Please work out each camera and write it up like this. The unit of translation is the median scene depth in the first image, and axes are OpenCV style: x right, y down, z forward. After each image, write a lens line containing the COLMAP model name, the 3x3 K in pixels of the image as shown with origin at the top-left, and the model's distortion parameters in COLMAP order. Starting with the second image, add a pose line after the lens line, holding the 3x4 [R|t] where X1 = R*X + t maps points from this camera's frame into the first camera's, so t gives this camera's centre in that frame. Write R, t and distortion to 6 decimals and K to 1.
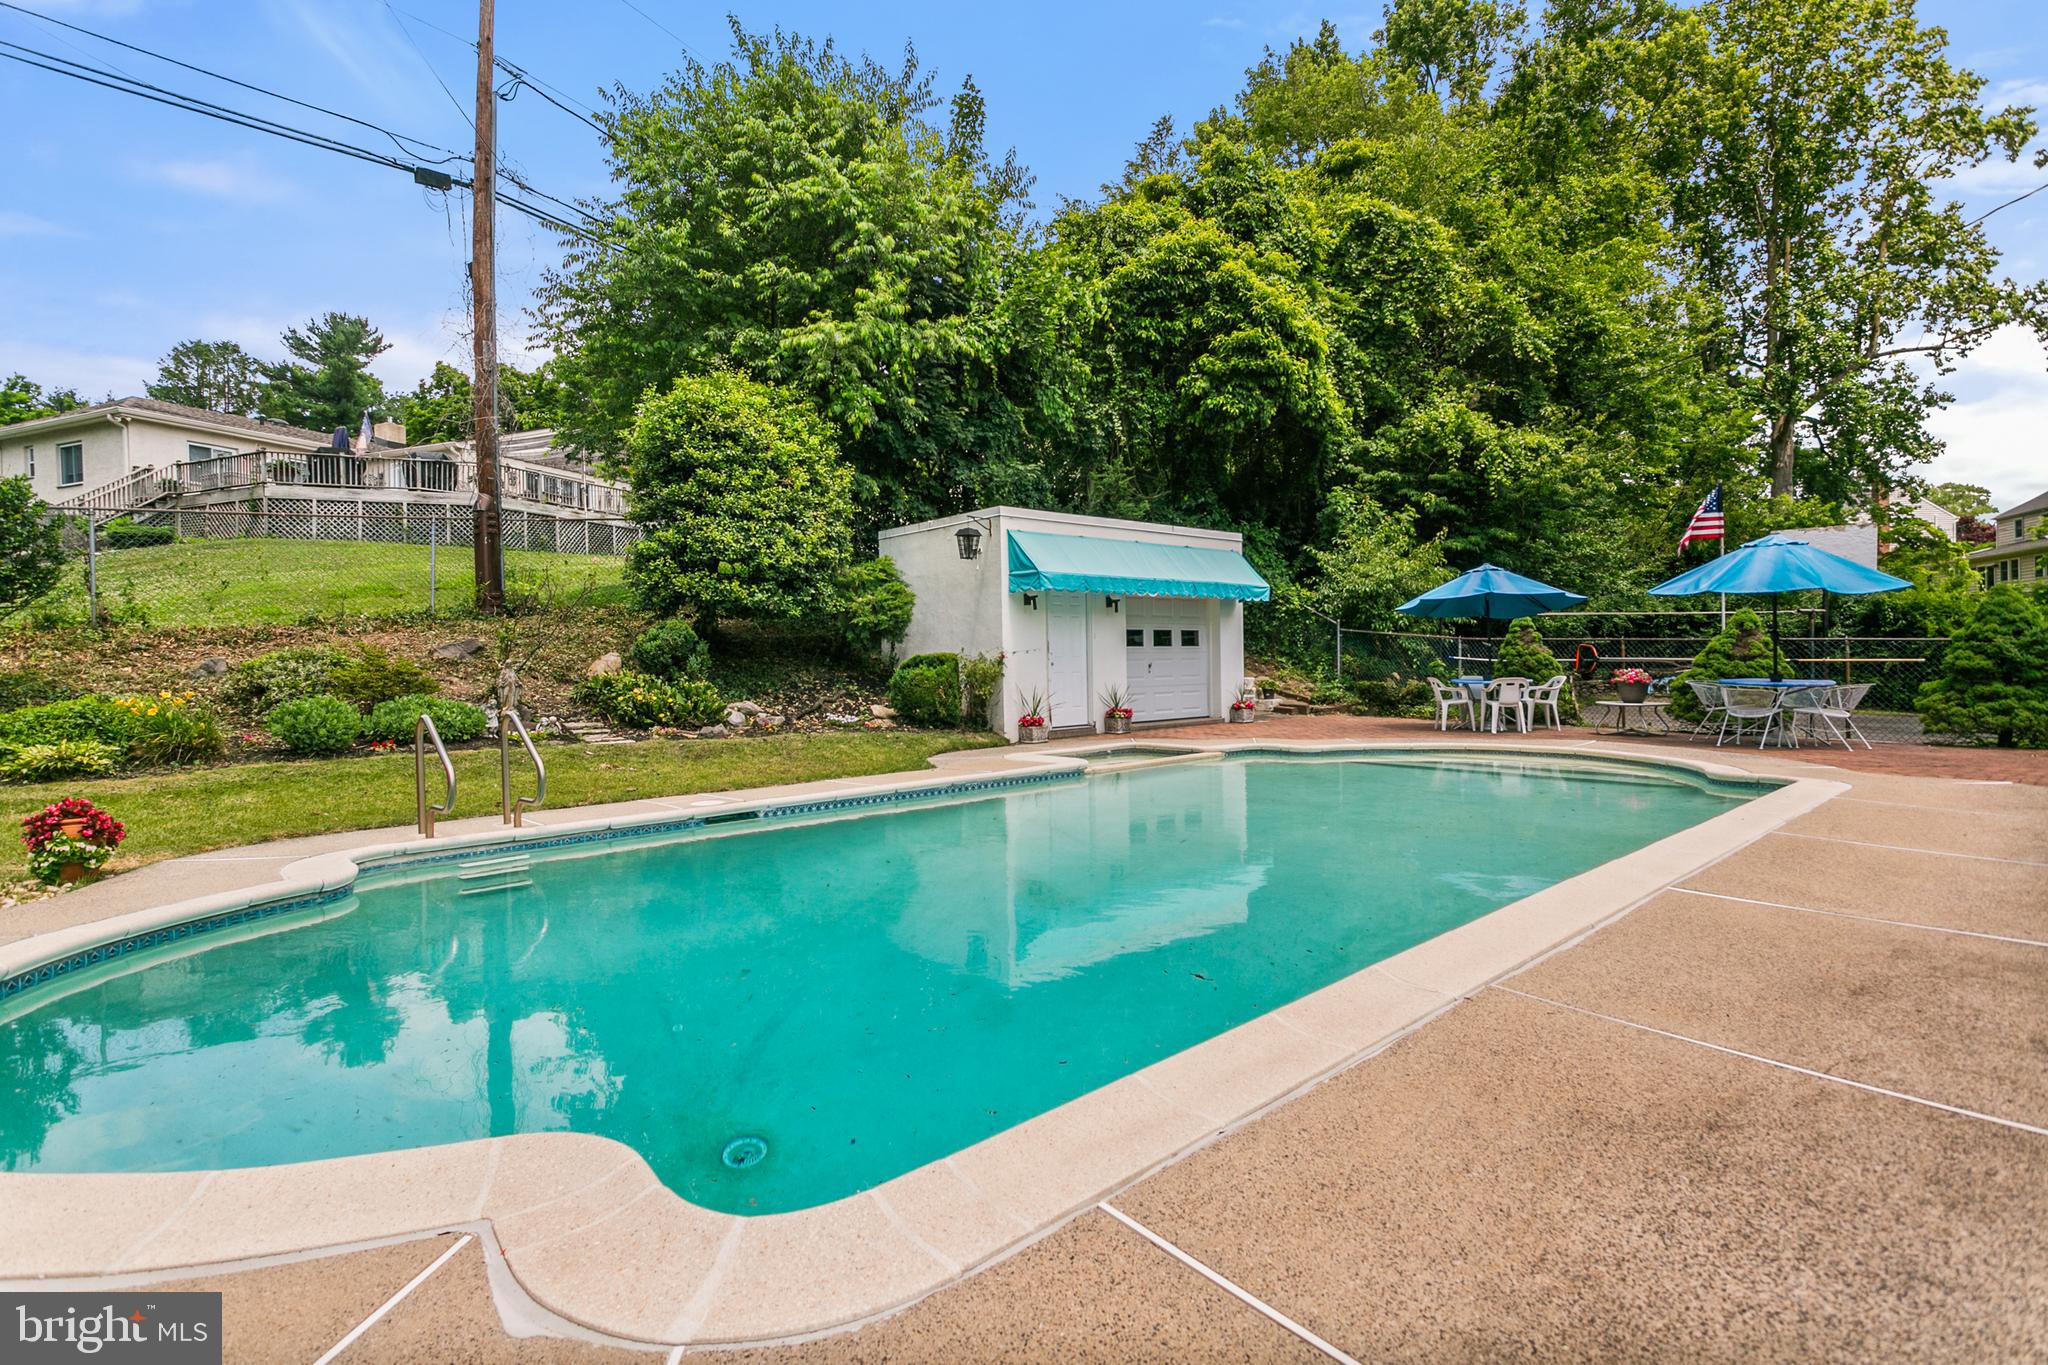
lens RADIAL K [[965.0, 0, 1032.6], [0, 965.0, 664.3], [0, 0, 1]] dist [0.004863, 0.001540]
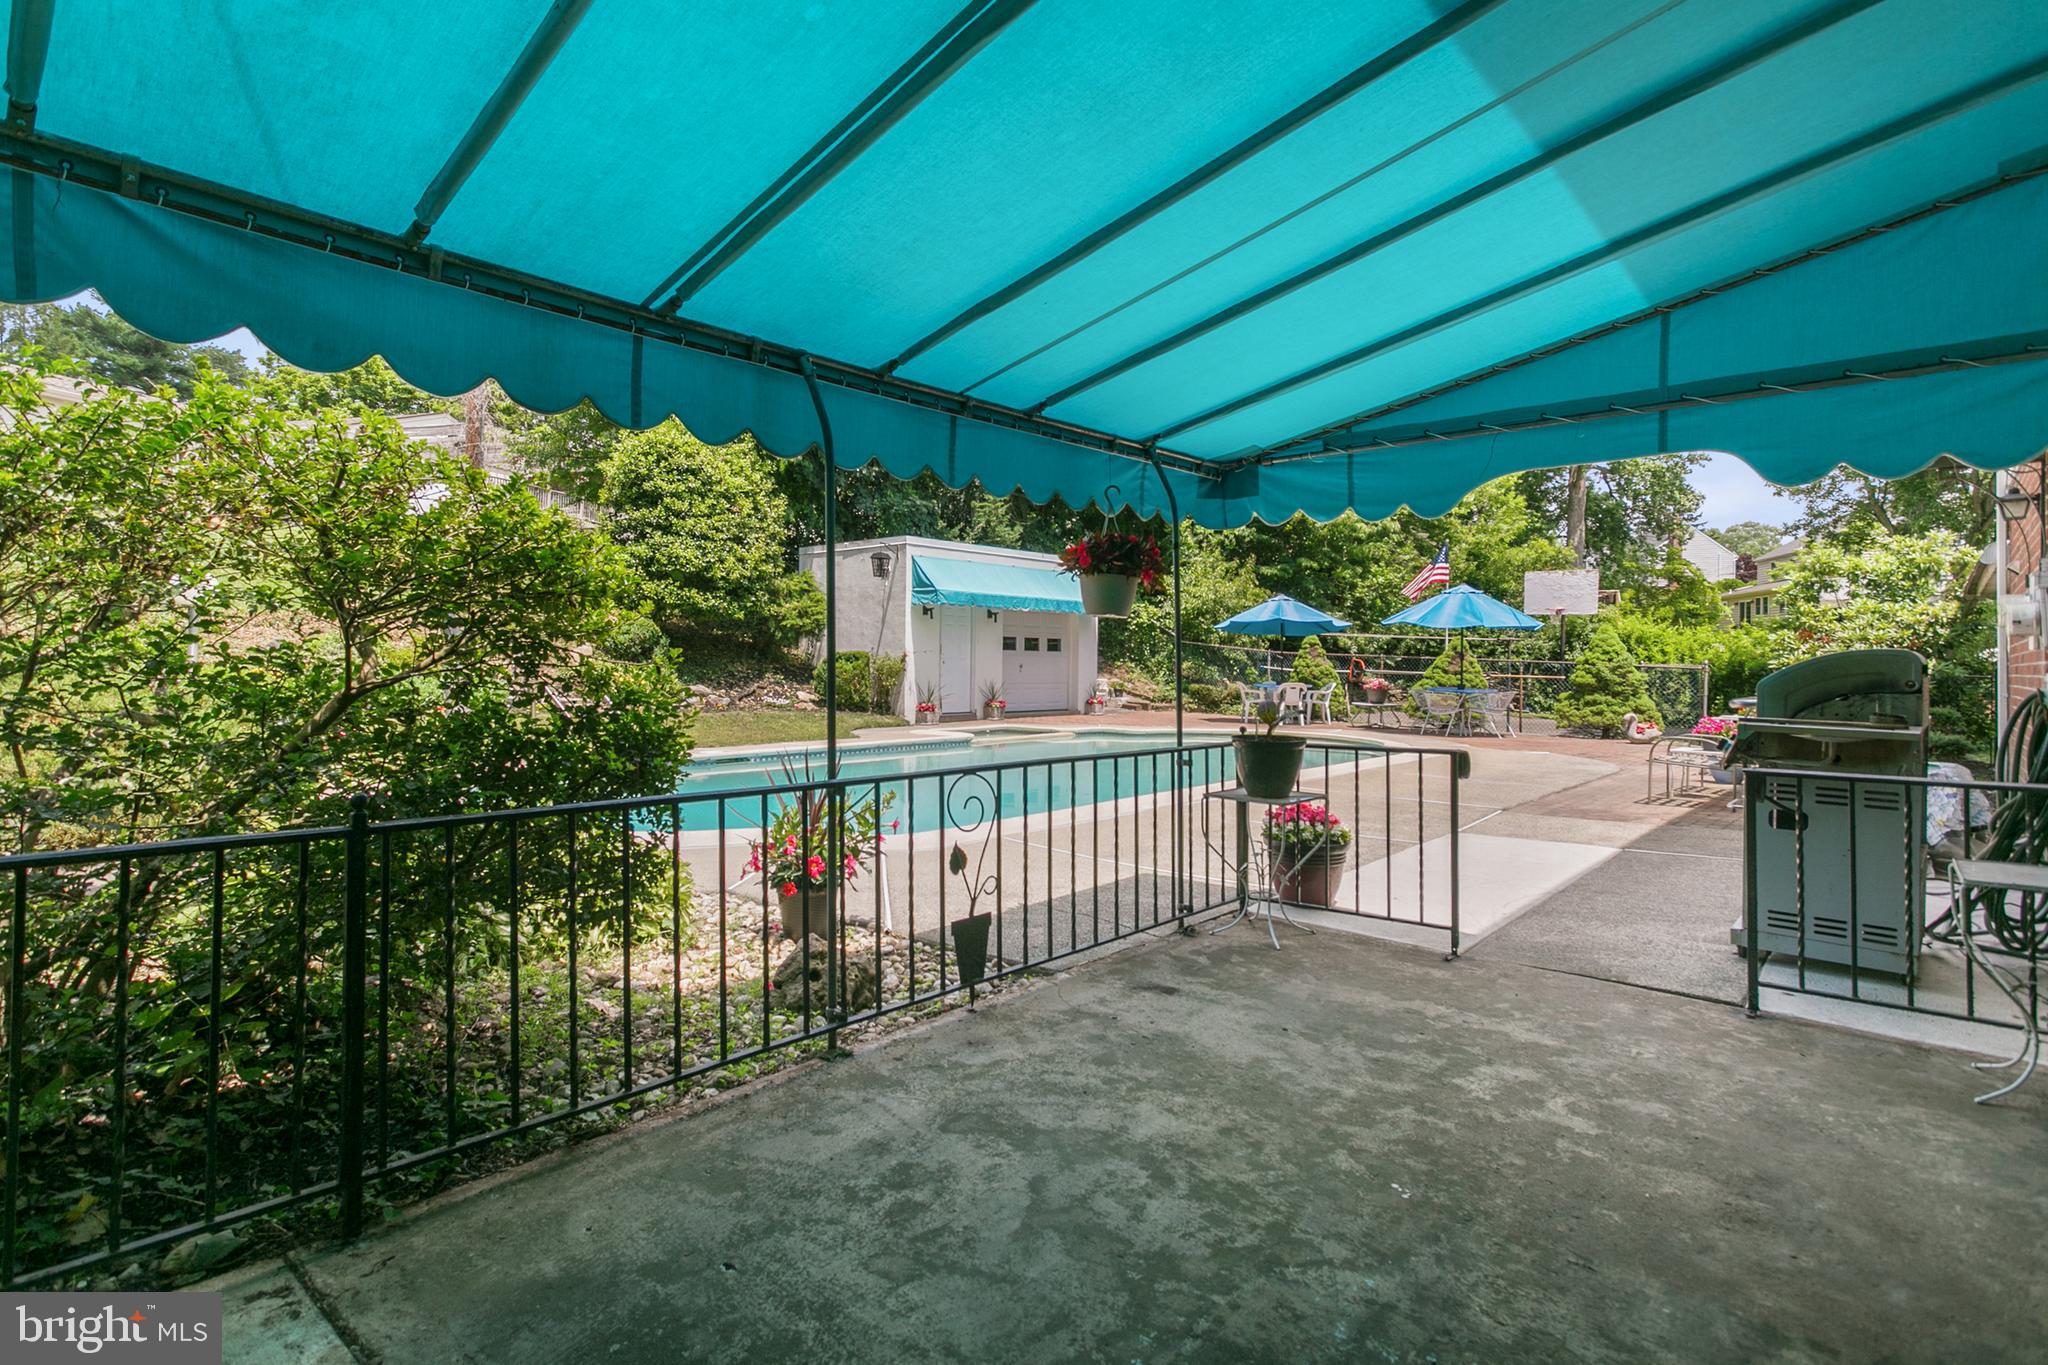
lens RADIAL K [[965.0, 0, 1026.5], [0, 965.0, 665.9], [0, 0, 1]] dist [0.004863, 0.001540]
pose [[0.991324, 0.028246, 0.128371, -0.035640], [-0.028354, 0.999597, -0.000982, 0.002464], [-0.128347, -0.002666, 0.991726, -0.274099]]
